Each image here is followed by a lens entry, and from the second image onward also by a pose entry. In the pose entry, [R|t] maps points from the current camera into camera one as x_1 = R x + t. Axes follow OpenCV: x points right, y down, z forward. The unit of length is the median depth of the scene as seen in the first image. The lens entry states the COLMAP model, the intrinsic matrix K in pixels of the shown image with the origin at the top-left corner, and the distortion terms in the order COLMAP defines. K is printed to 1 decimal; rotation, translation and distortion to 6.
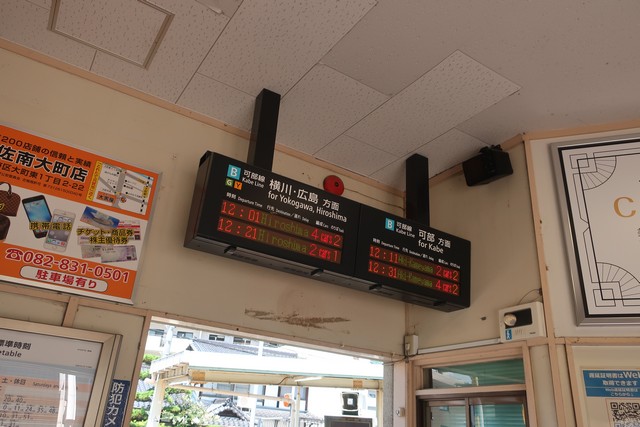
lens RADIAL K [[504.3, 0, 320.8], [0, 504.3, 215.9], [0, 0, 1]] dist [-0.006724, 0.005729]
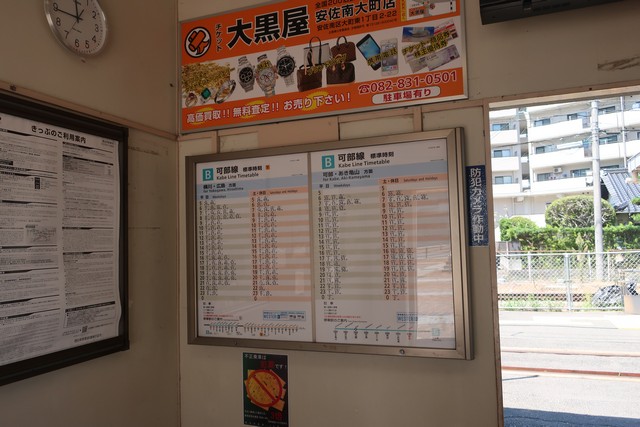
lens RADIAL K [[504.3, 0, 320.8], [0, 504.3, 215.9], [0, 0, 1]] dist [-0.006724, 0.005729]
pose [[0.589976, -0.126001, -0.797529, 0.247297], [0.388775, 0.910038, 0.143822, 0.123632], [0.707660, -0.394911, 0.585886, 0.062349]]
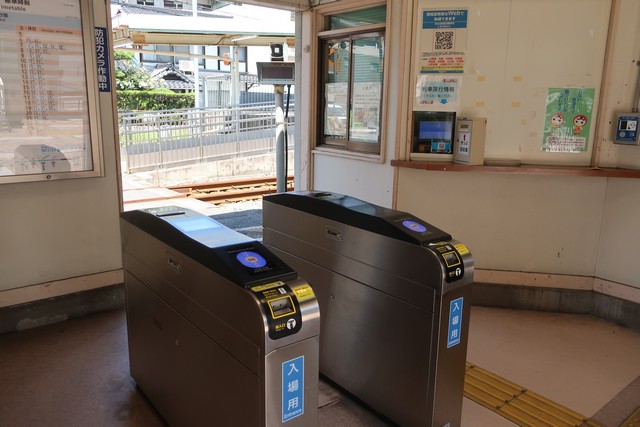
lens RADIAL K [[504.3, 0, 320.8], [0, 504.3, 215.9], [0, 0, 1]] dist [-0.006724, 0.005729]
pose [[0.993112, -0.067882, 0.095504, 0.042698], [-0.003108, 0.799539, 0.600606, -0.090778], [-0.117130, -0.596766, 0.793821, -0.459519]]
